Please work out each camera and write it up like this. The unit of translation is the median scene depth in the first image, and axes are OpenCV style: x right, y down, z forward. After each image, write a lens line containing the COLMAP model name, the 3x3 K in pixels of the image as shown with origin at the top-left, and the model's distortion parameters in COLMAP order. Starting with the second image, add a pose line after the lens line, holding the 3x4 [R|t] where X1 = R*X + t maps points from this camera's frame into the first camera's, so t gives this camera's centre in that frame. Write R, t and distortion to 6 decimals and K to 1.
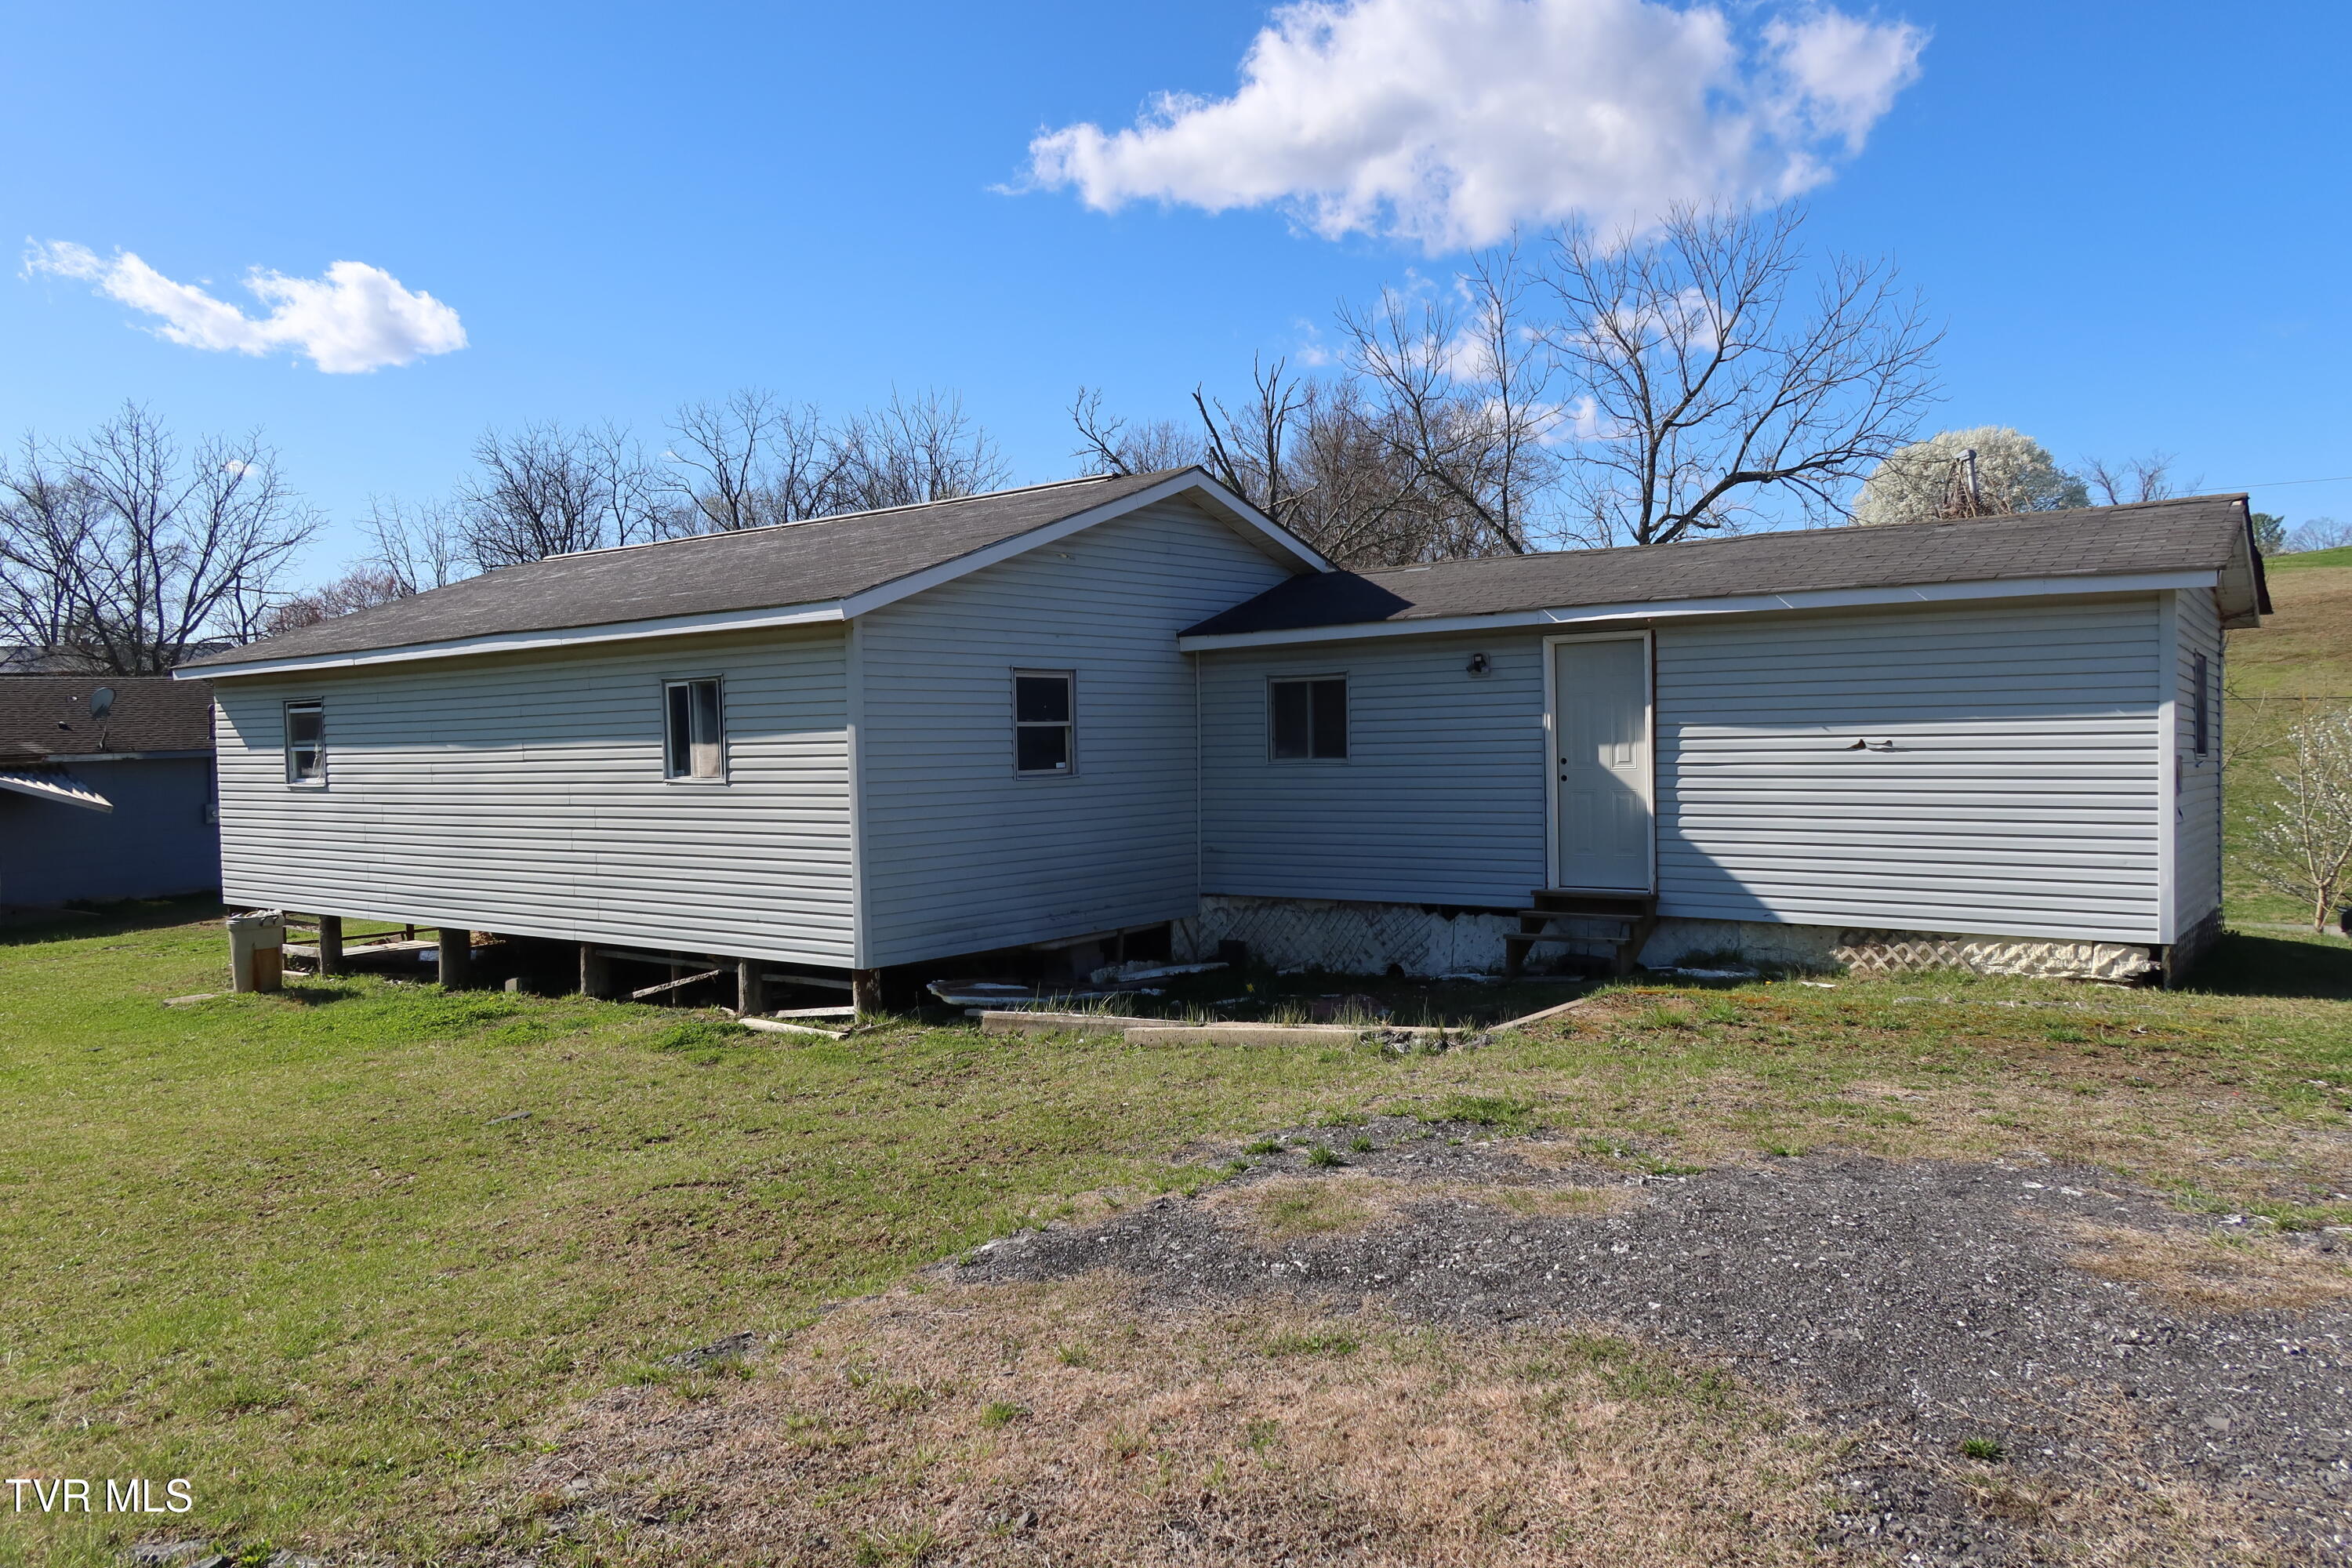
lens RADIAL K [[1652.6, 0, 1168.7], [0, 1652.6, 789.4], [0, 0, 1]] dist [-0.017804, 0.010454]
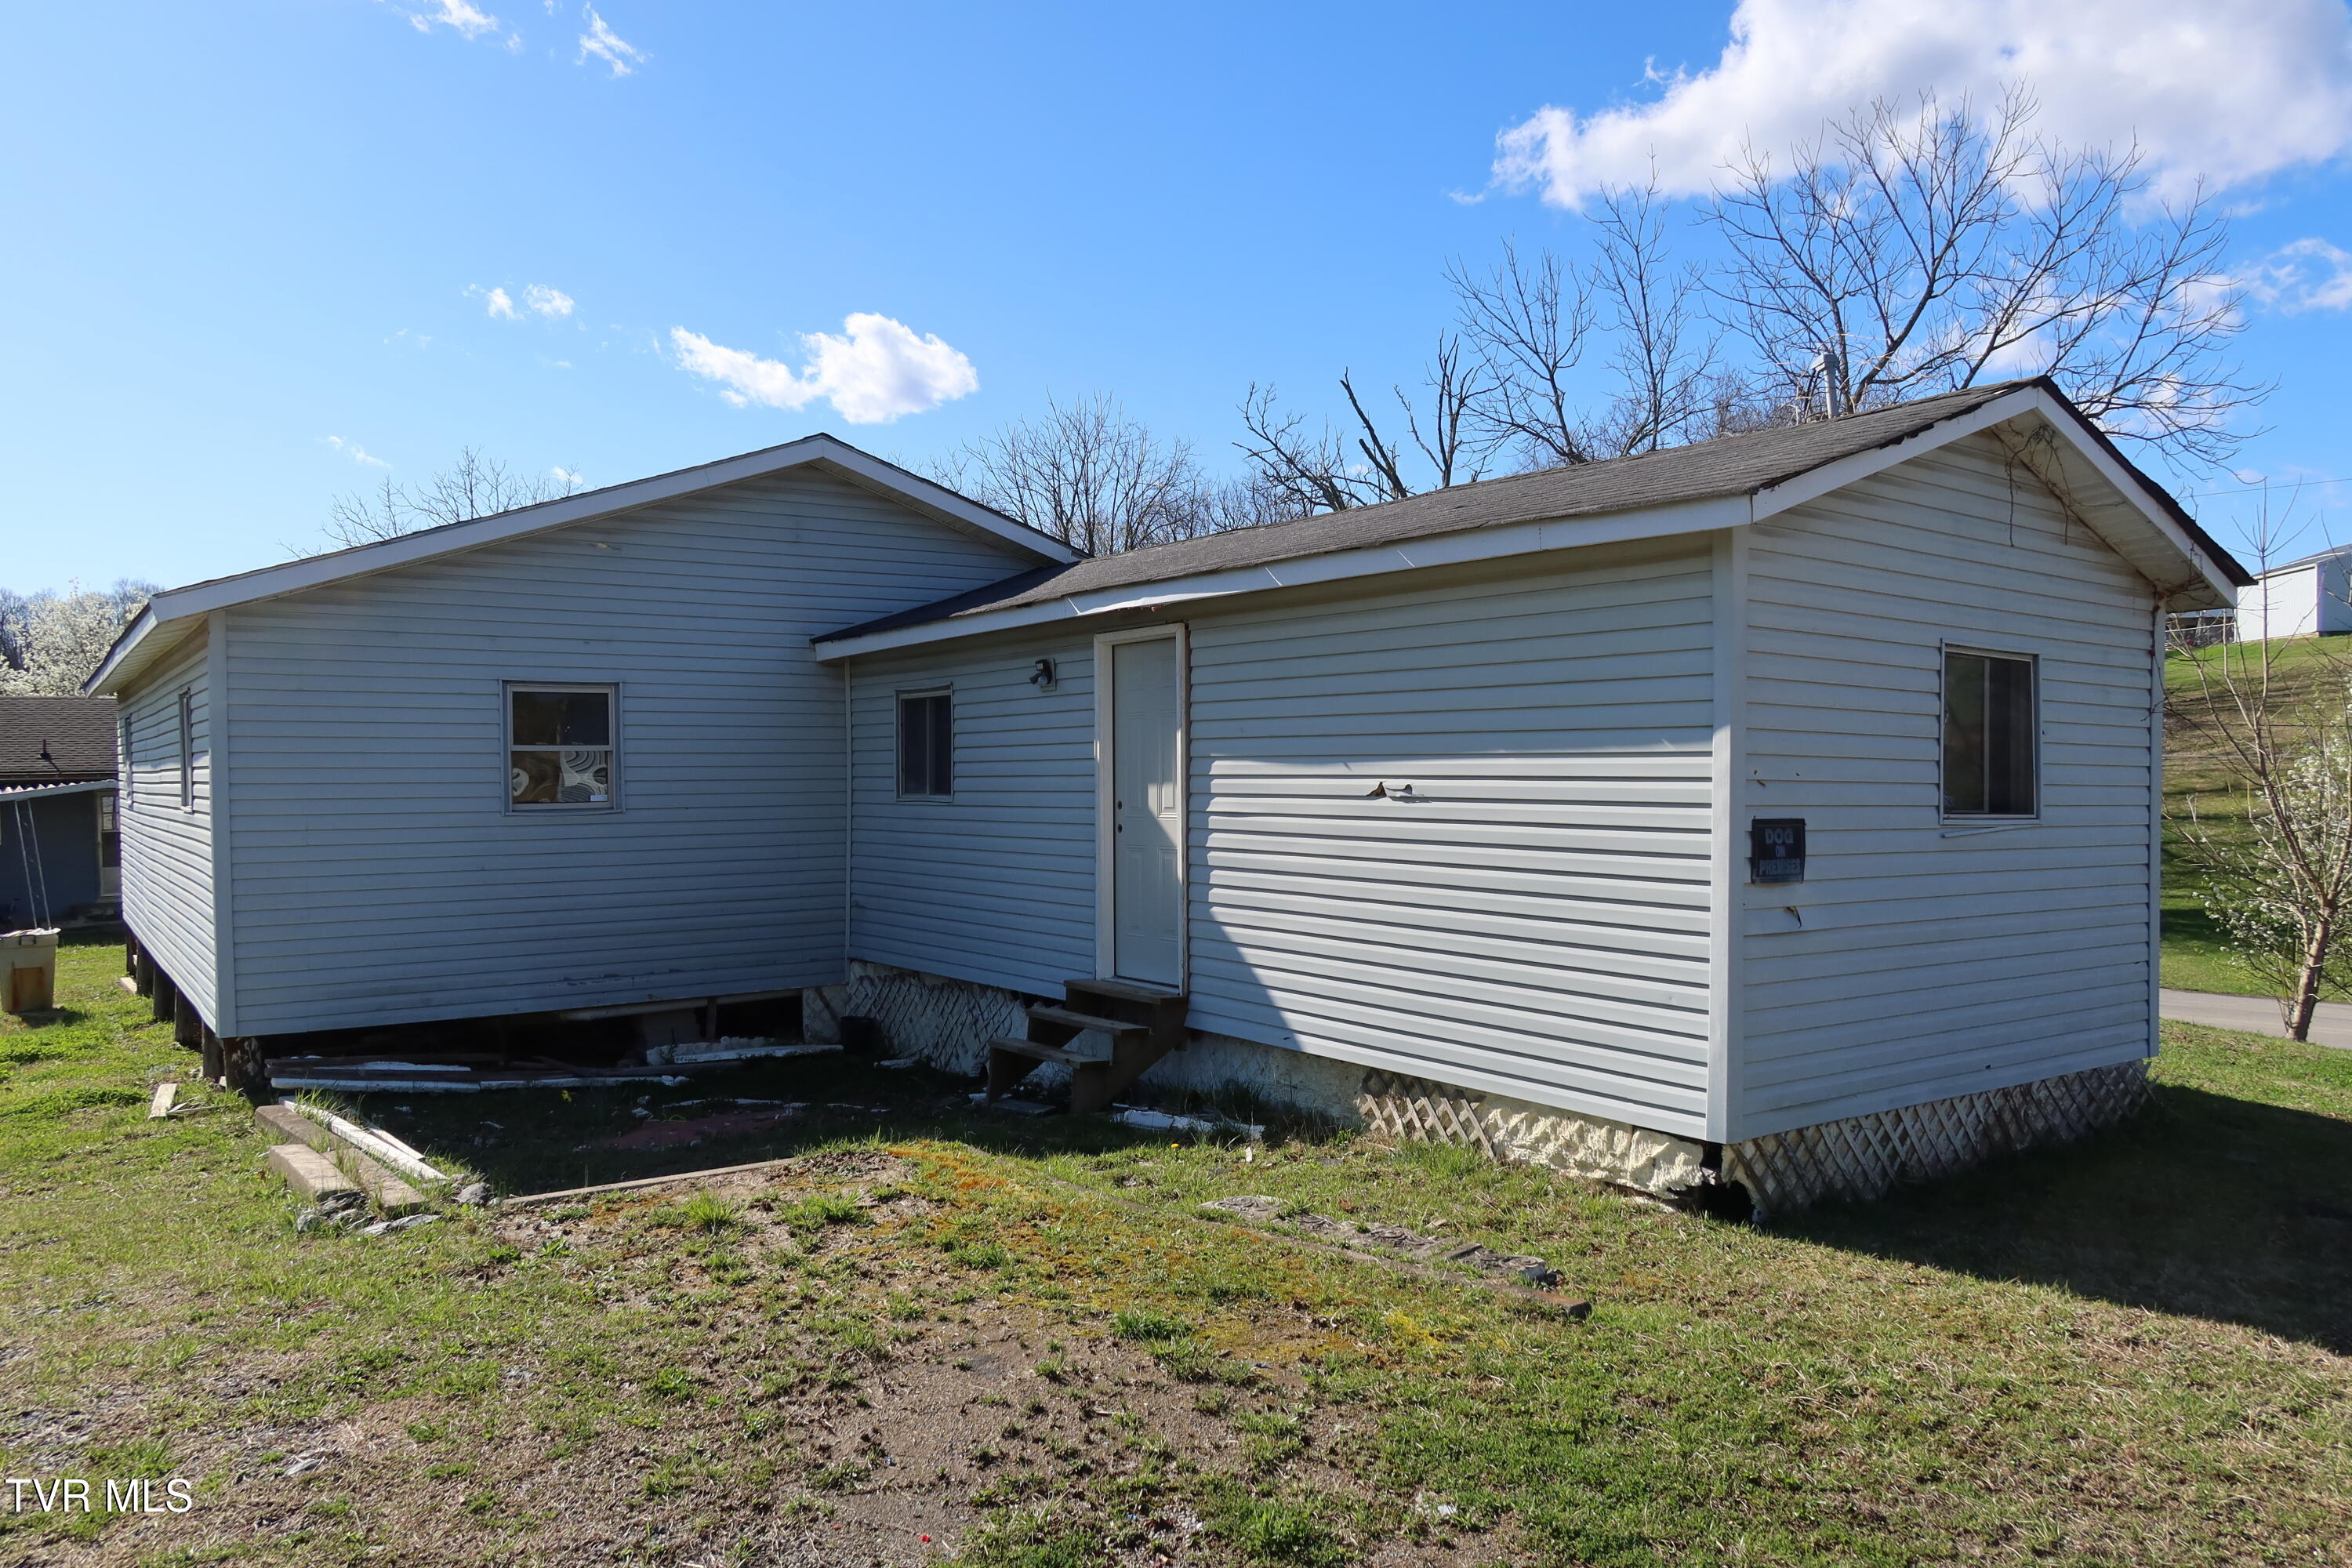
lens RADIAL K [[1652.6, 0, 1180.2], [0, 1652.6, 785.0], [0, 0, 1]] dist [-0.017804, 0.010454]
pose [[0.956771, 0.015884, -0.290409, 0.491916], [-0.020739, 0.999692, -0.013648, -0.017239], [0.290102, 0.019081, 0.956805, 0.317721]]
